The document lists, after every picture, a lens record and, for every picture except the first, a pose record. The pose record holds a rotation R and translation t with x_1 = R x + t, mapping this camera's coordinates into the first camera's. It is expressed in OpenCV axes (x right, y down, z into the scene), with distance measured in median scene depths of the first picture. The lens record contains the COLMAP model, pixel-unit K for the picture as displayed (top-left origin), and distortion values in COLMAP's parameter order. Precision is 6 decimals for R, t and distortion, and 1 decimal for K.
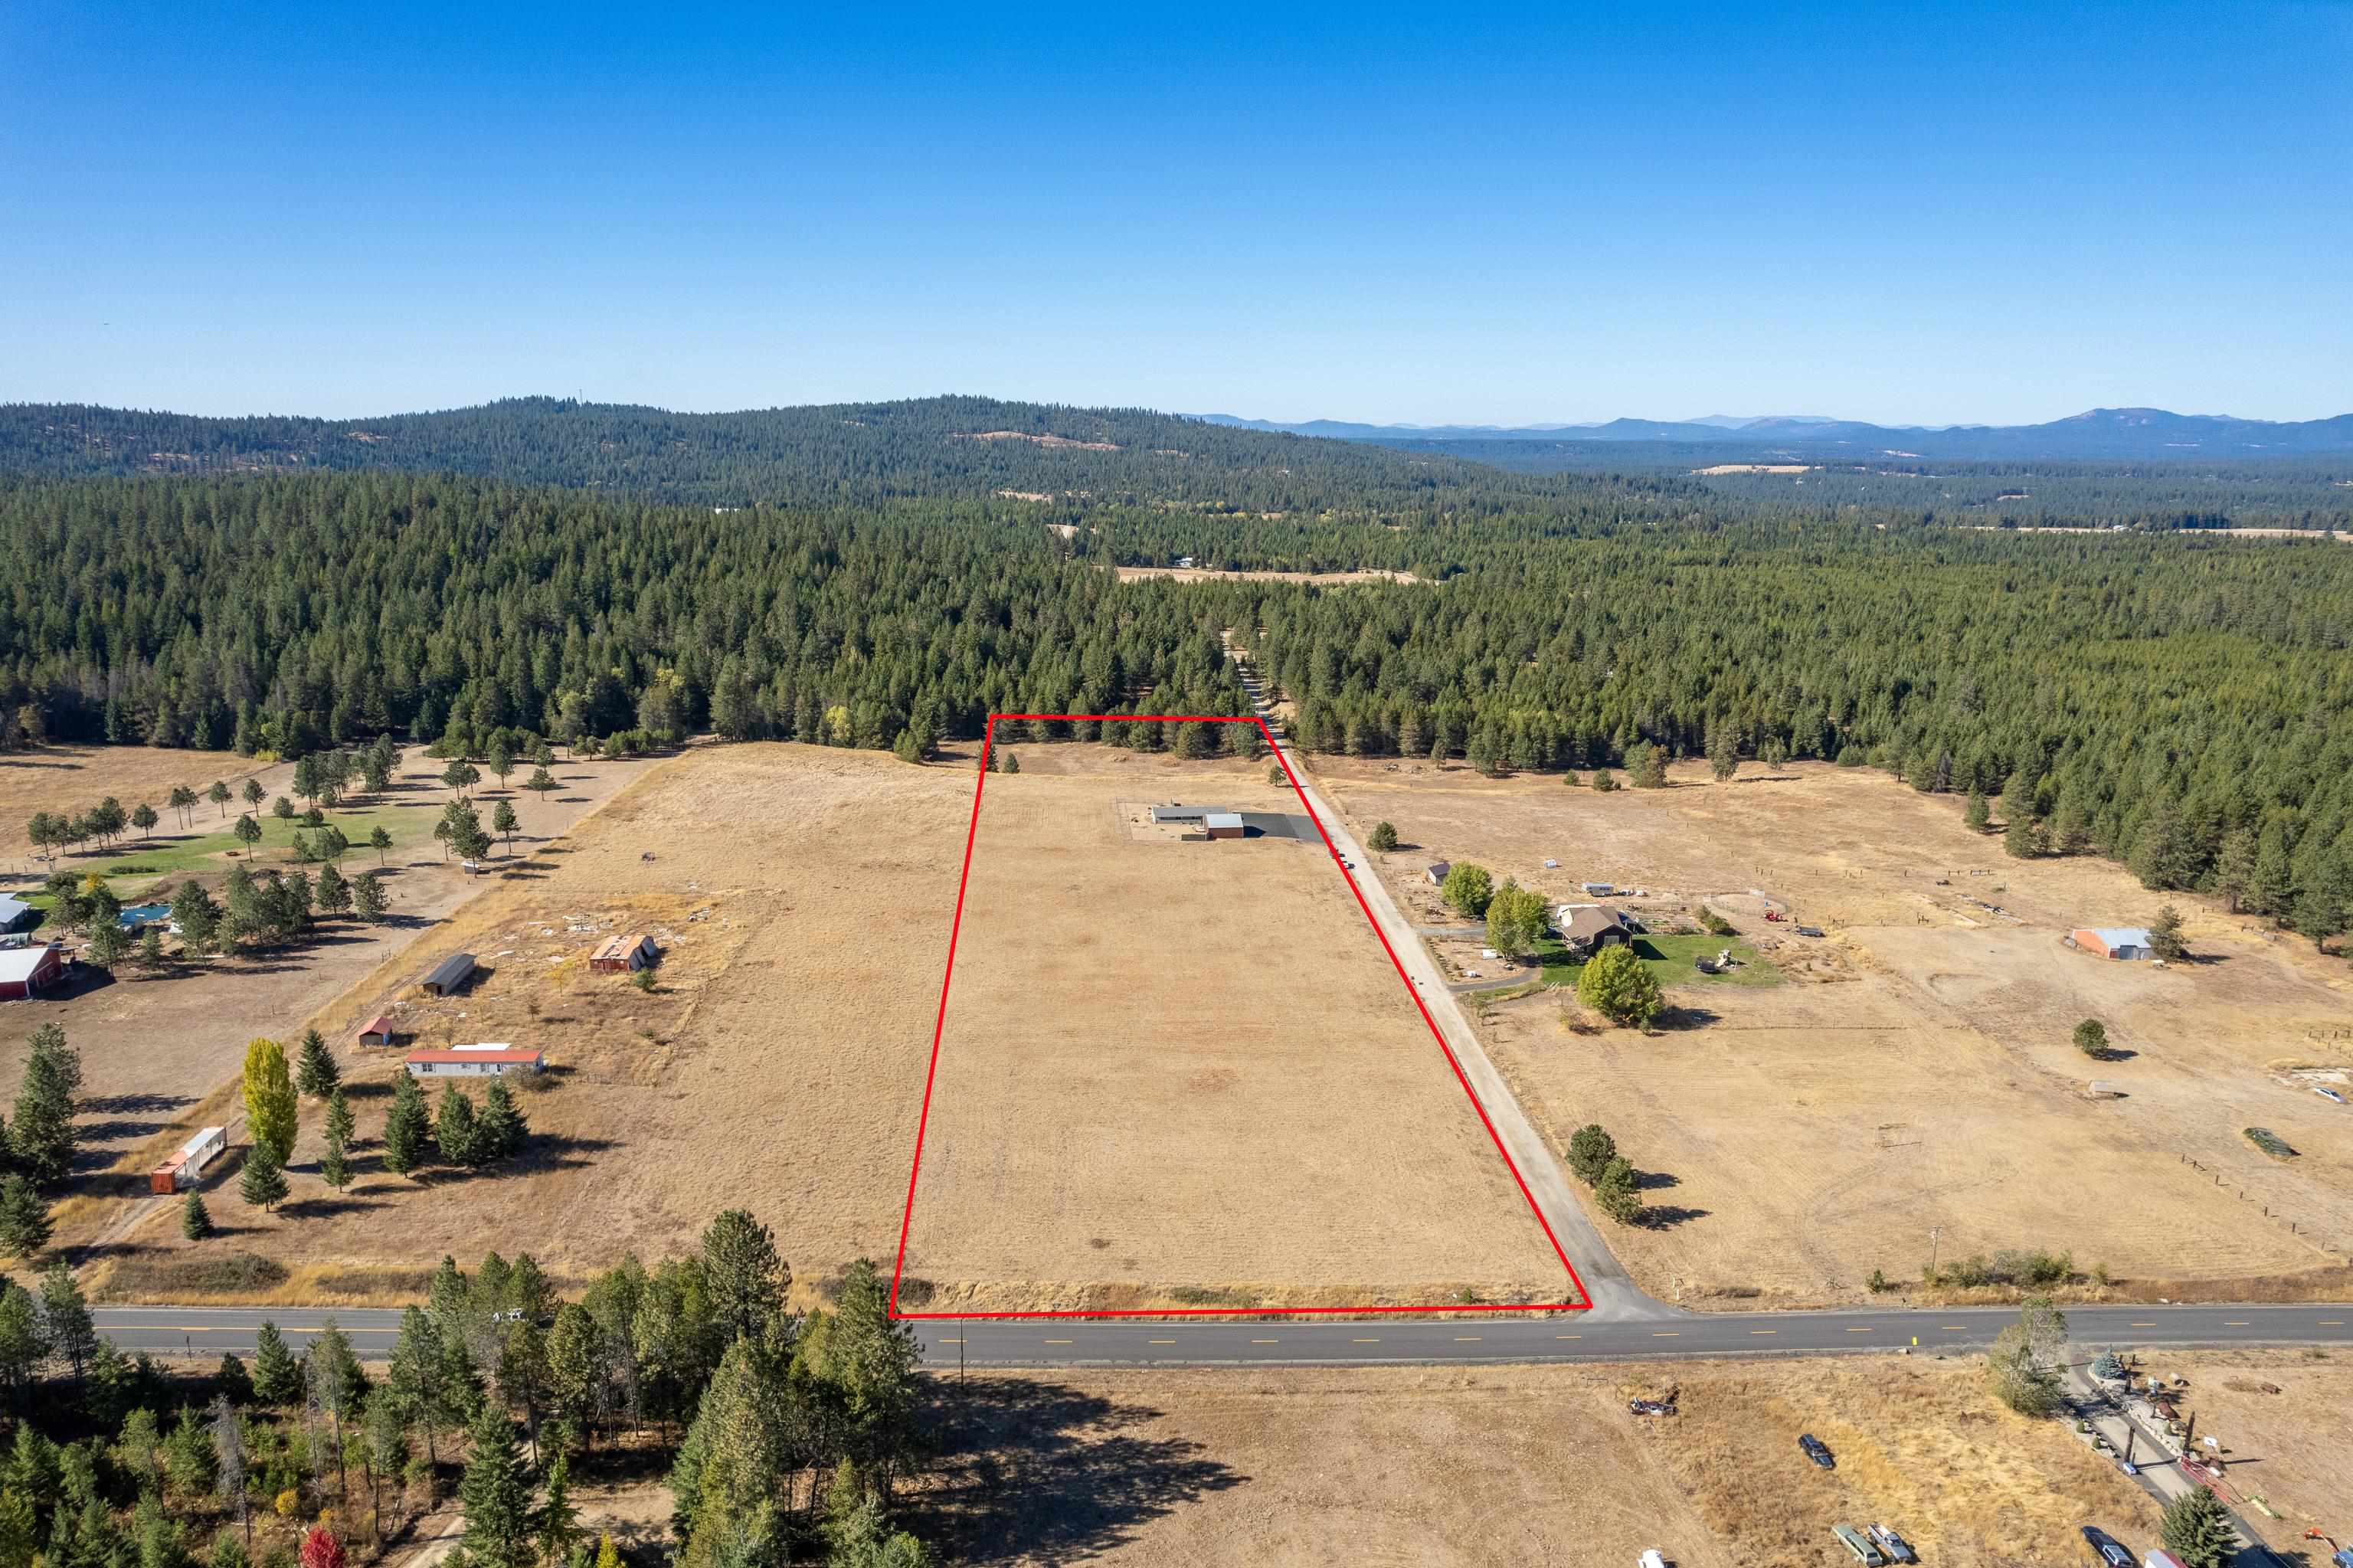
lens RADIAL K [[1515.9, 0, 1176.5], [0, 1515.9, 784.0], [0, 0, 1]] dist [-0.077192, 0.066634]
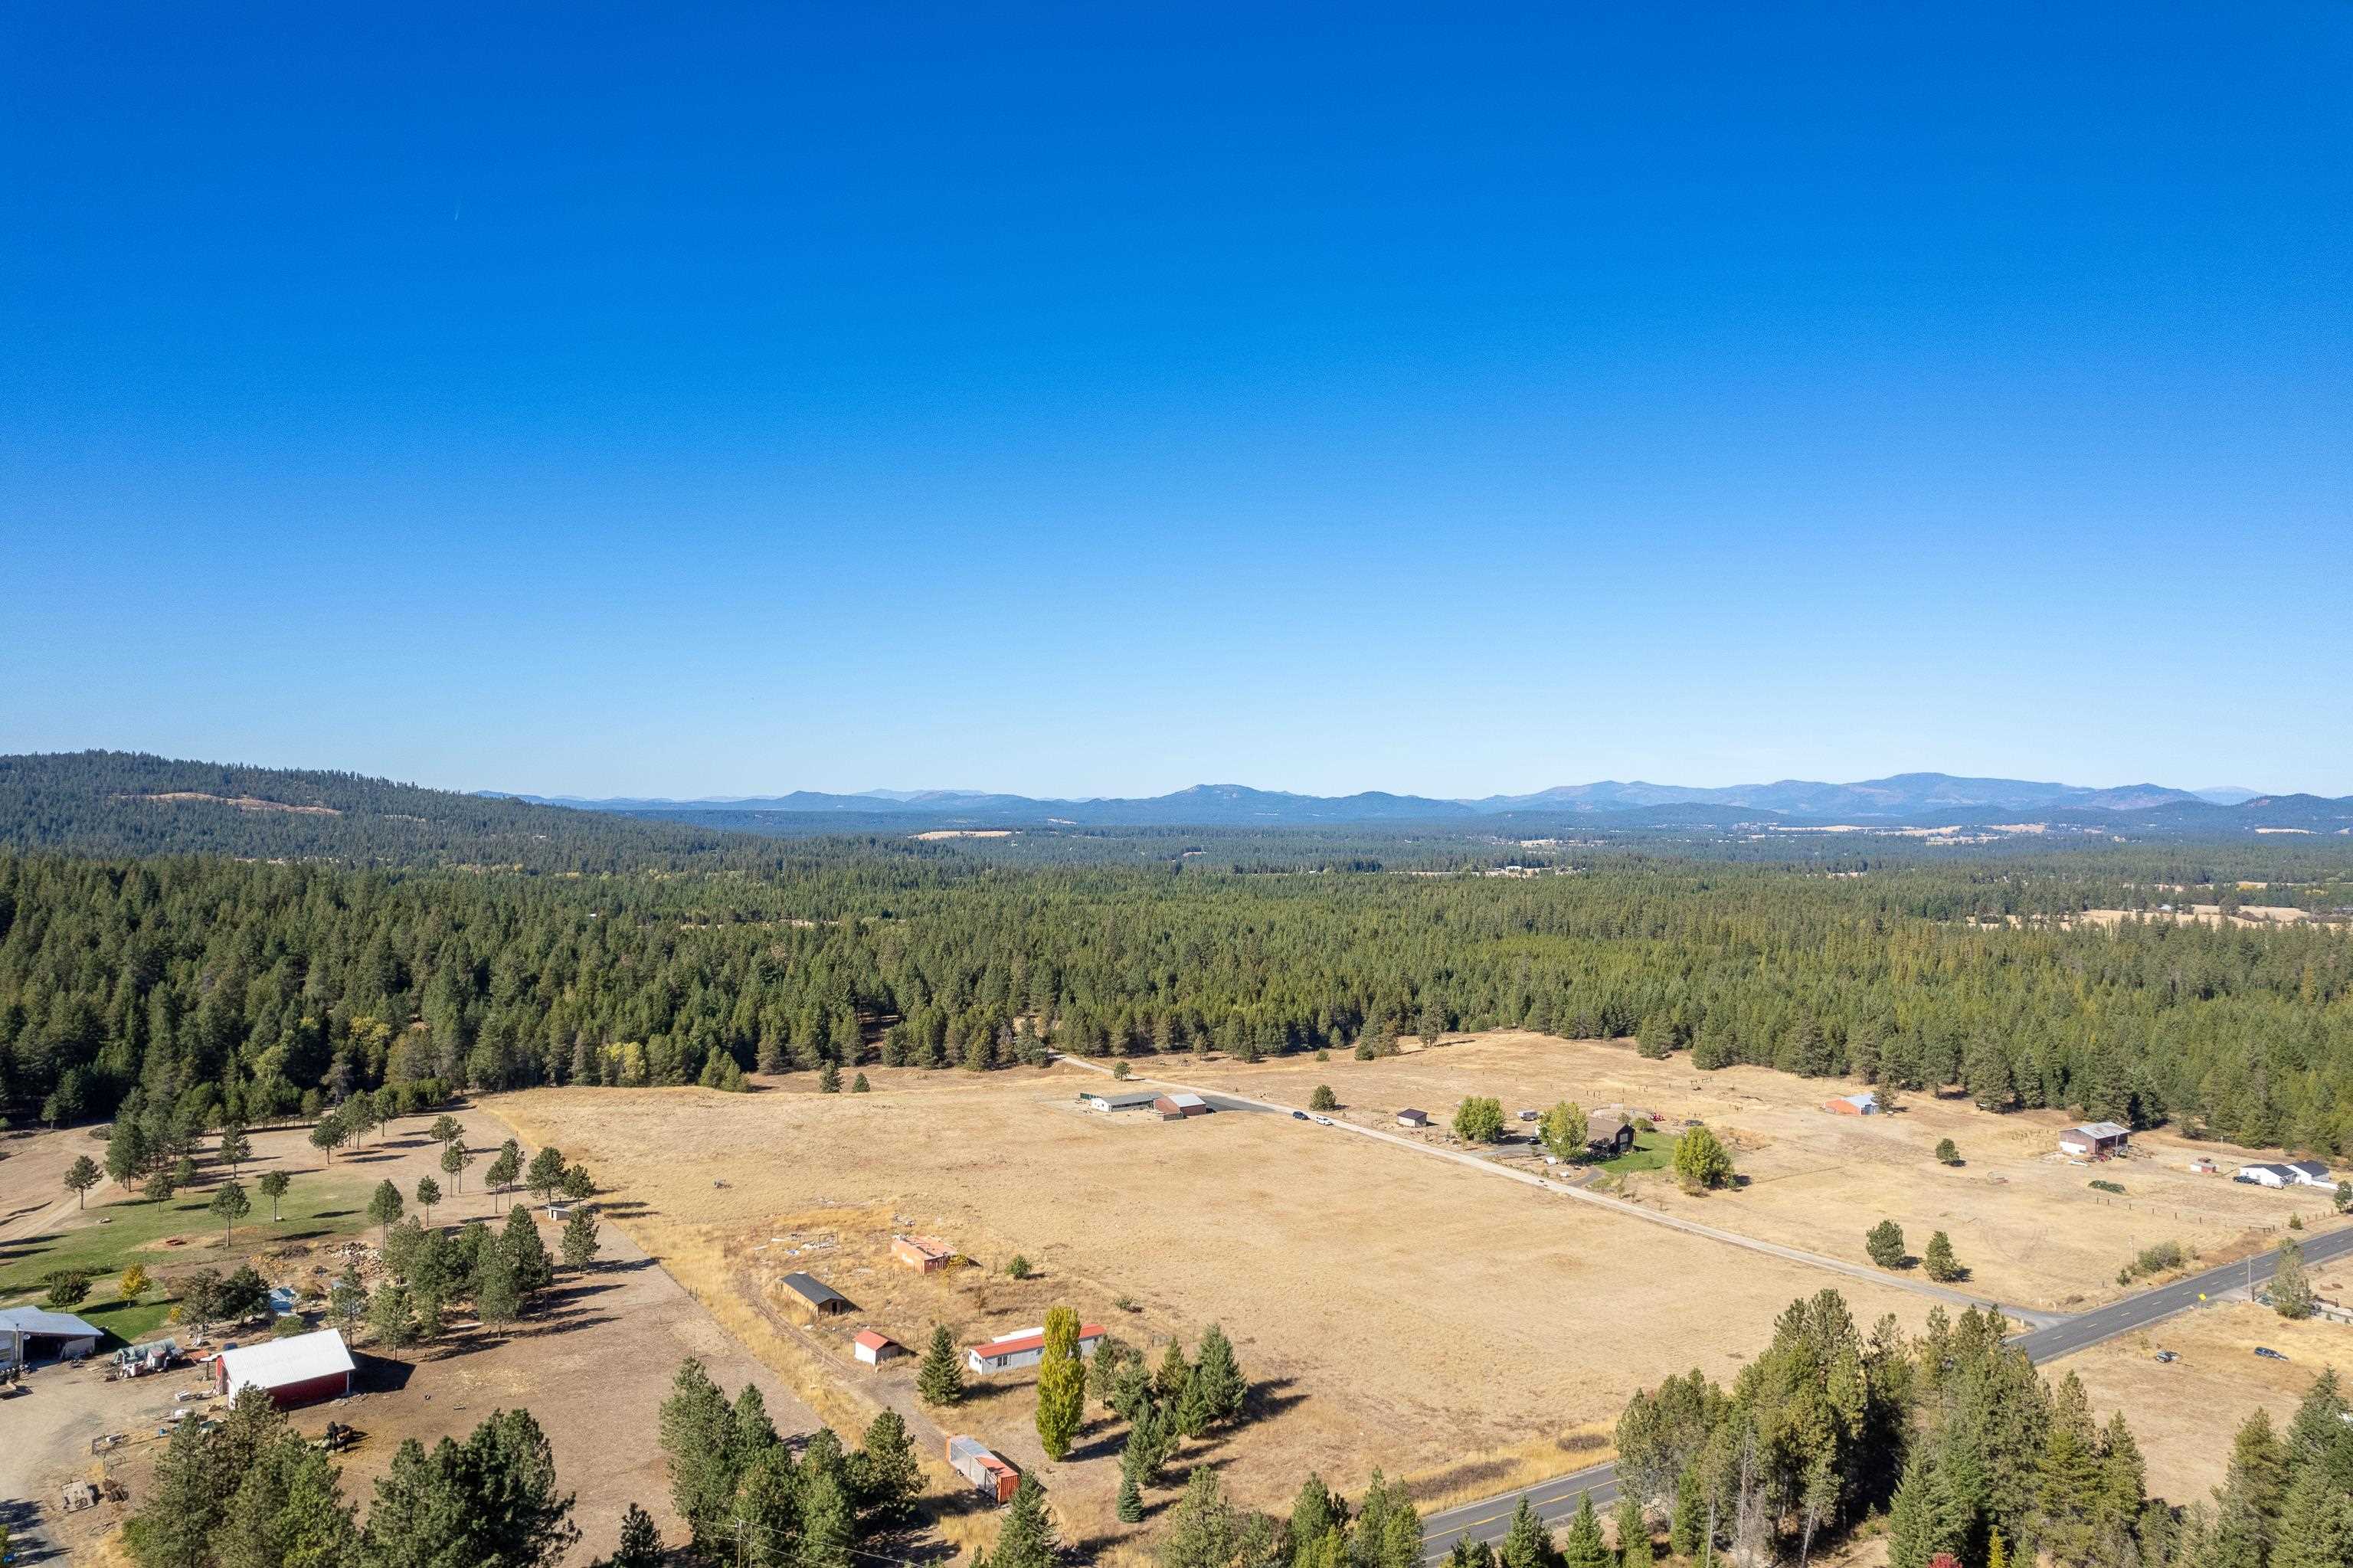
lens RADIAL K [[1515.9, 0, 1176.5], [0, 1515.9, 784.0], [0, 0, 1]] dist [-0.077192, 0.066634]
pose [[0.857333, 0.014182, 0.514567, -0.395970], [0.111015, 0.971003, -0.211728, 0.024716], [-0.502649, 0.238646, 0.830898, 0.050621]]
